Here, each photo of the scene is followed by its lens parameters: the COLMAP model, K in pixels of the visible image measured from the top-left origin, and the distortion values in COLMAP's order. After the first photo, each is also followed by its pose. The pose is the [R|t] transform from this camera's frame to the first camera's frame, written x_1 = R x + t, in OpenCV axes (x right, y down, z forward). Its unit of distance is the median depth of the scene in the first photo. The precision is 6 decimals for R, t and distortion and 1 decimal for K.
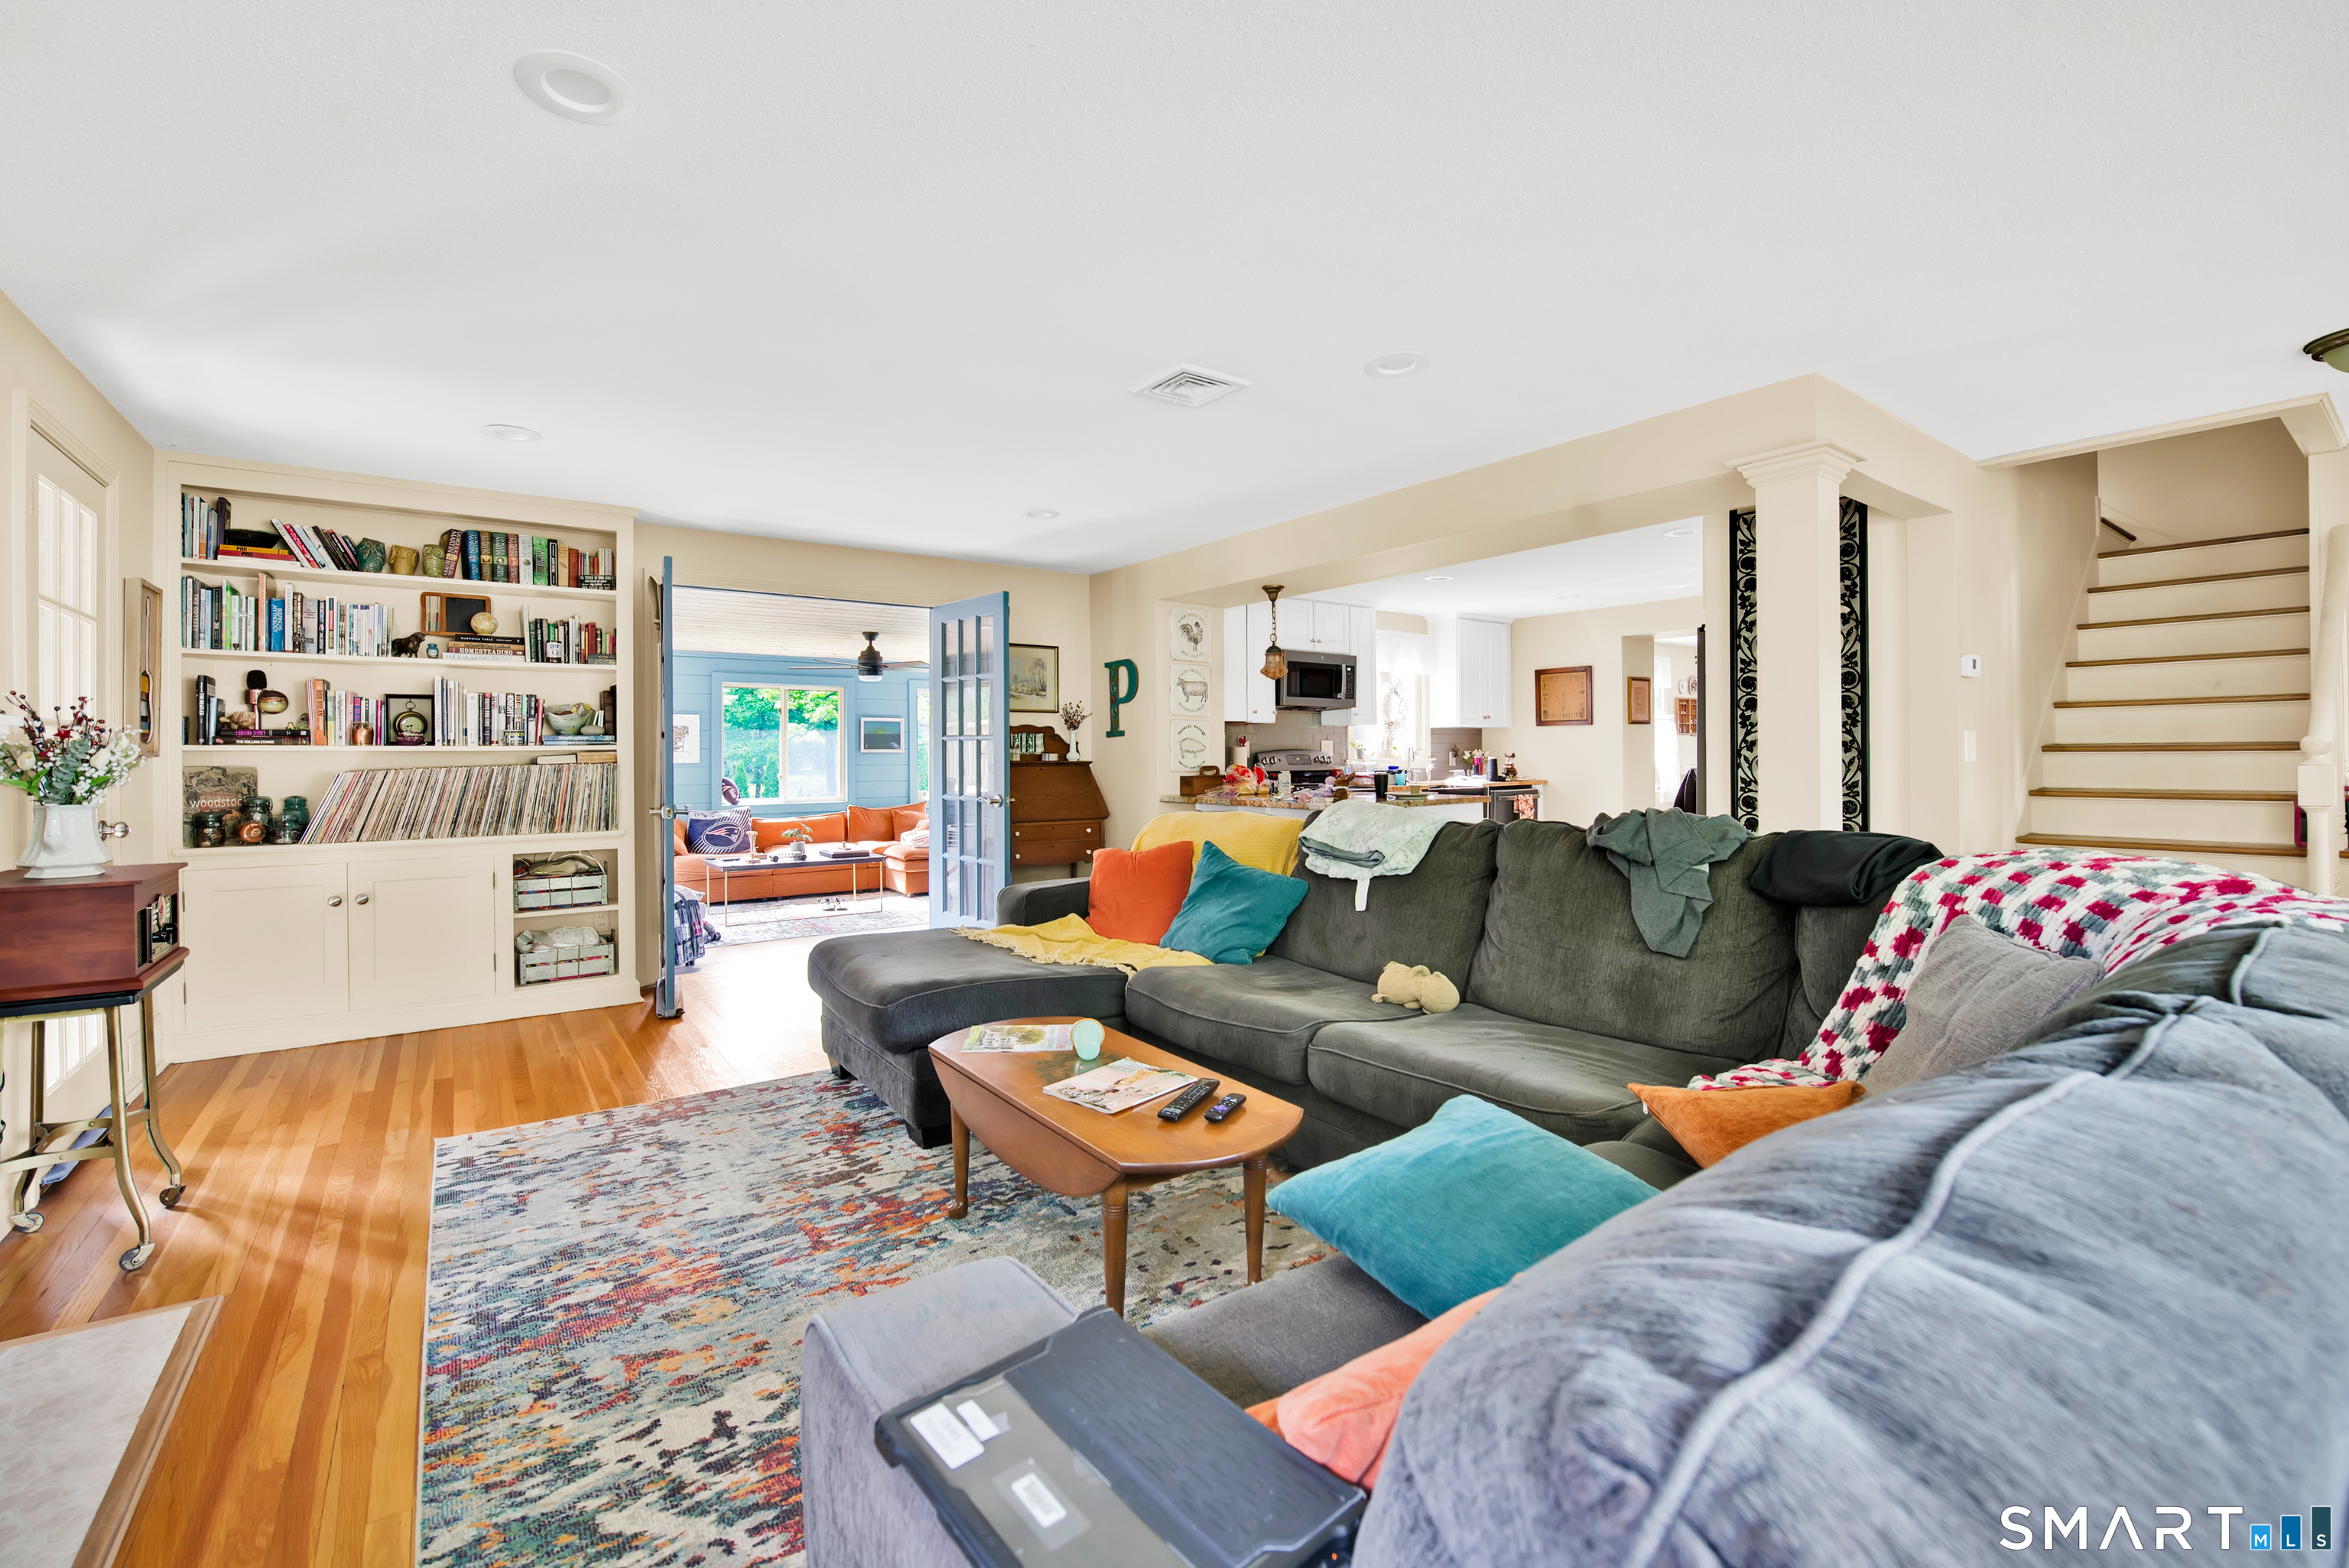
lens RADIAL K [[927.0, 0, 1114.3], [0, 927.0, 759.2], [0, 0, 1]] dist [-0.047028, -0.000082]
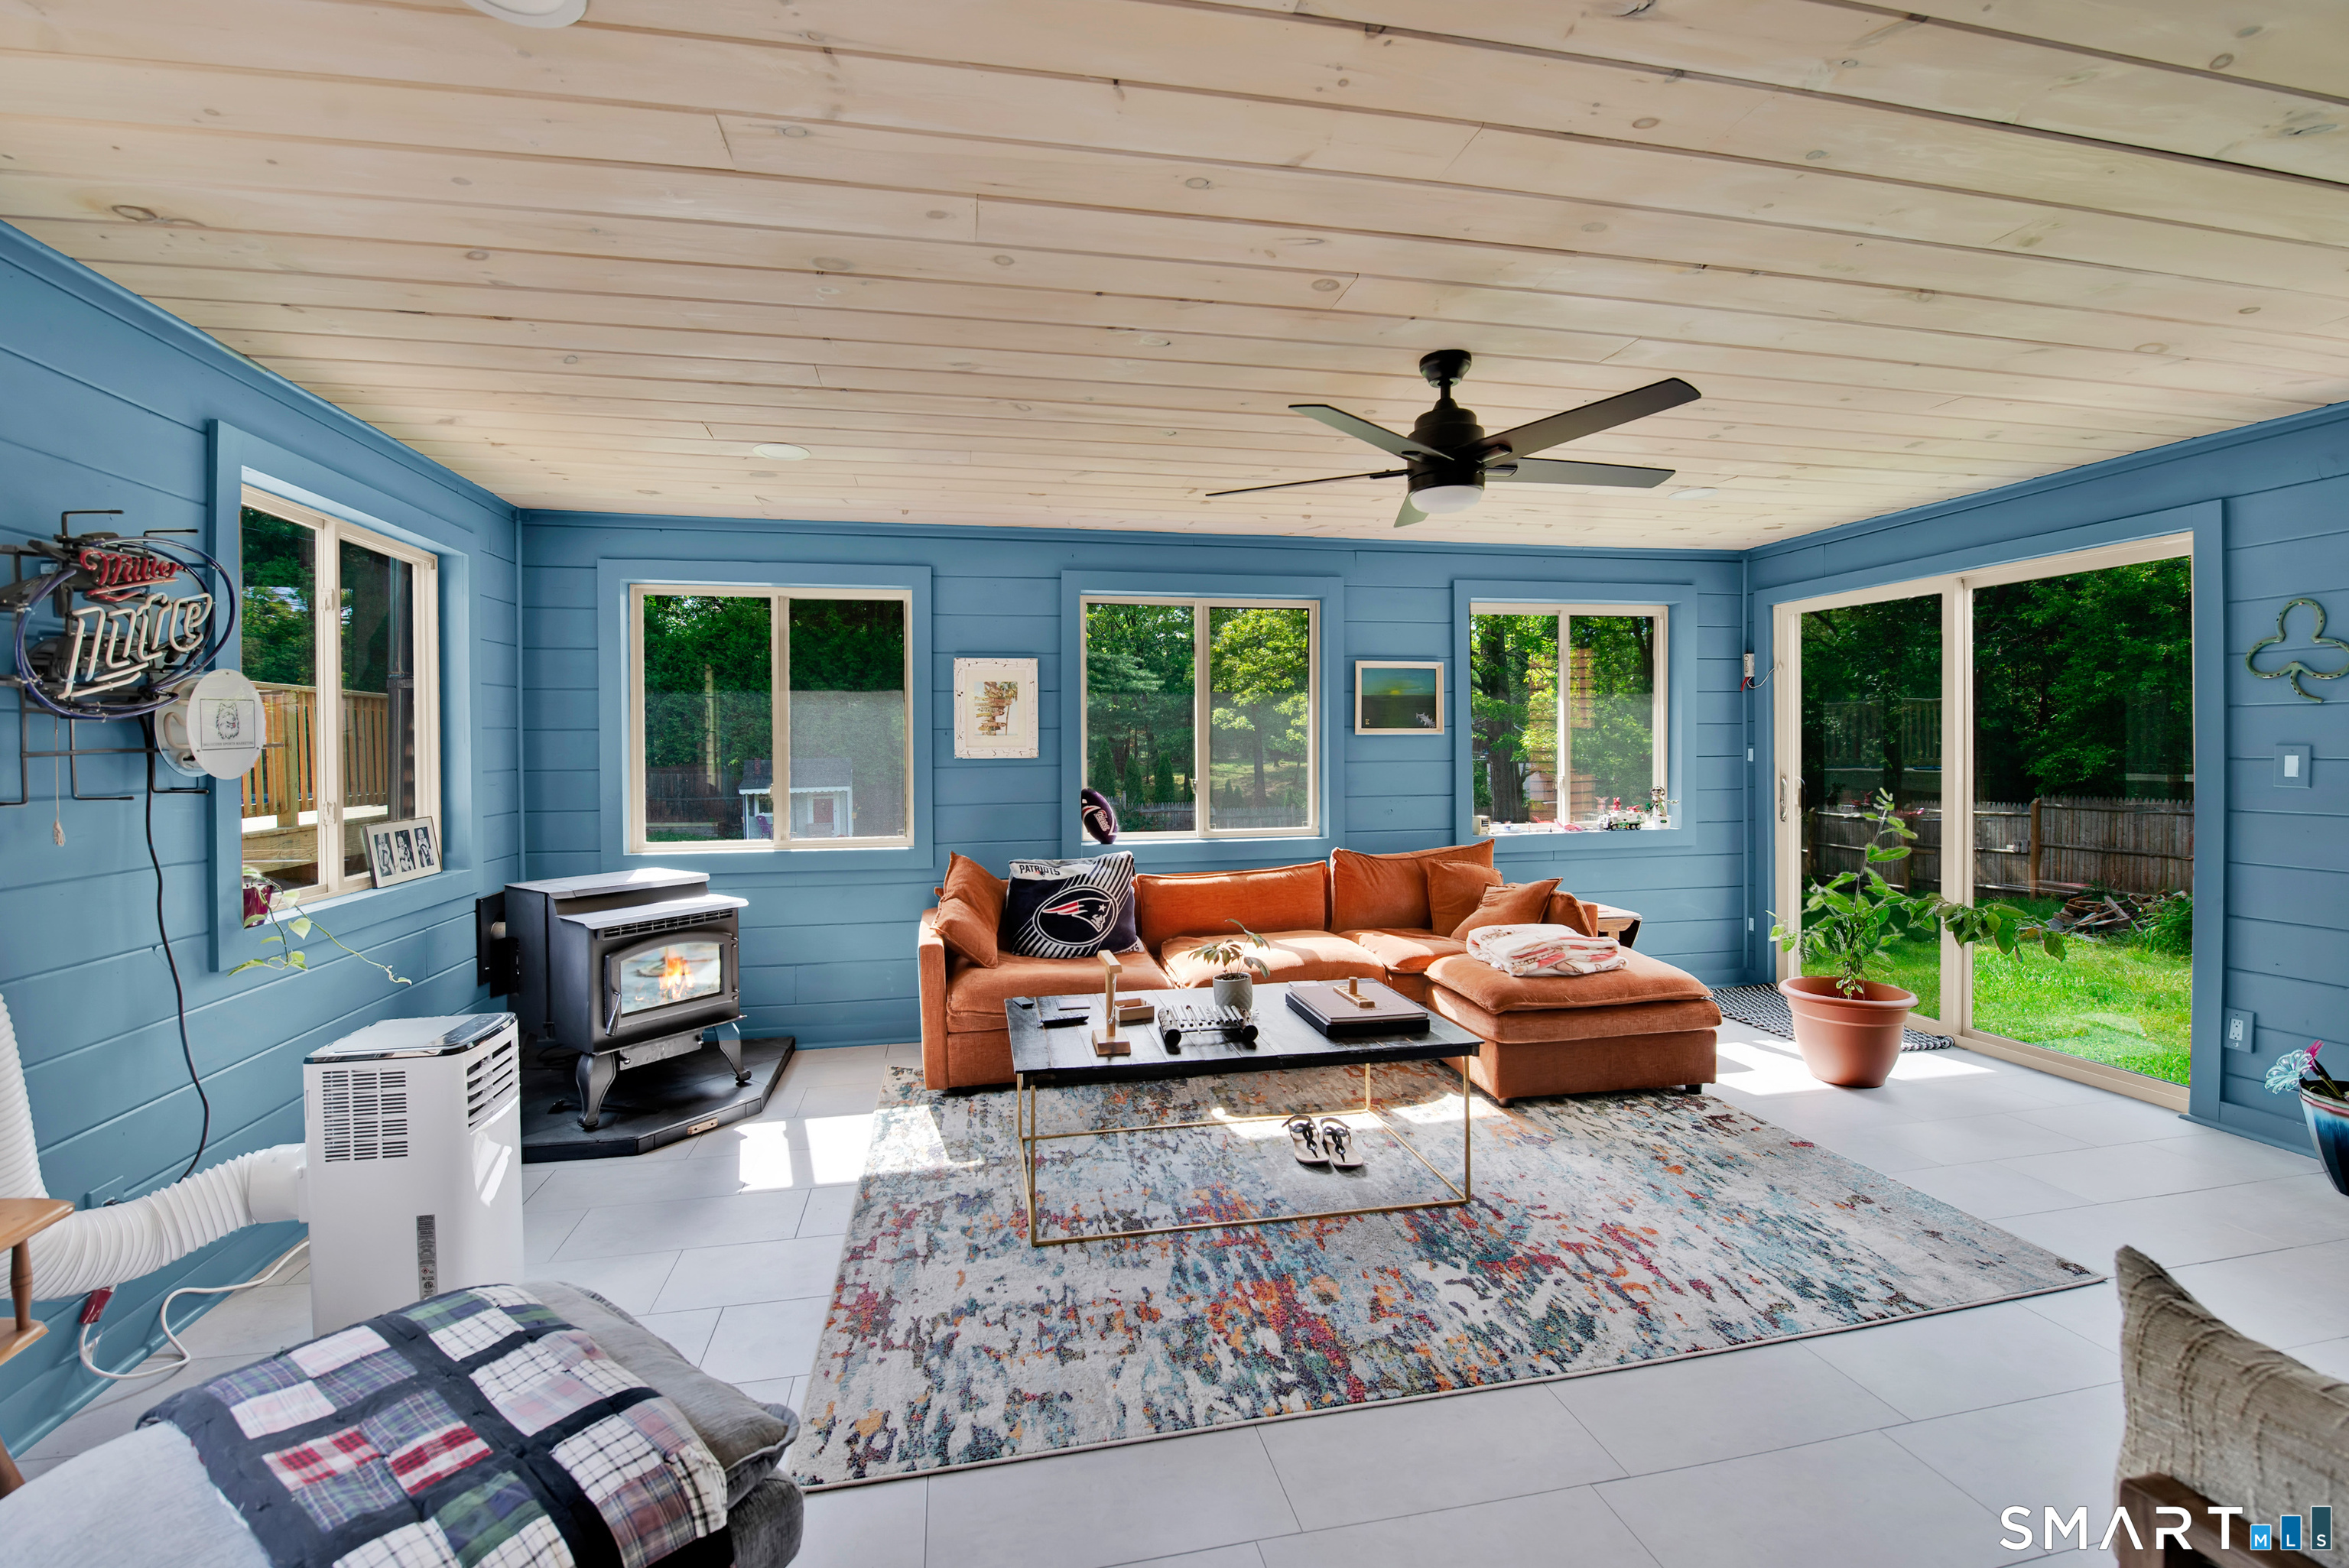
lens RADIAL K [[992.2, 0, 1186.6], [0, 992.2, 764.5], [0, 0, 1]] dist [0.002167, -0.000253]
pose [[0.405664, -0.011875, 0.913945, -1.672752], [0.008104, 0.999923, 0.009395, -0.144199], [-0.913987, 0.003595, 0.405729, 0.541356]]
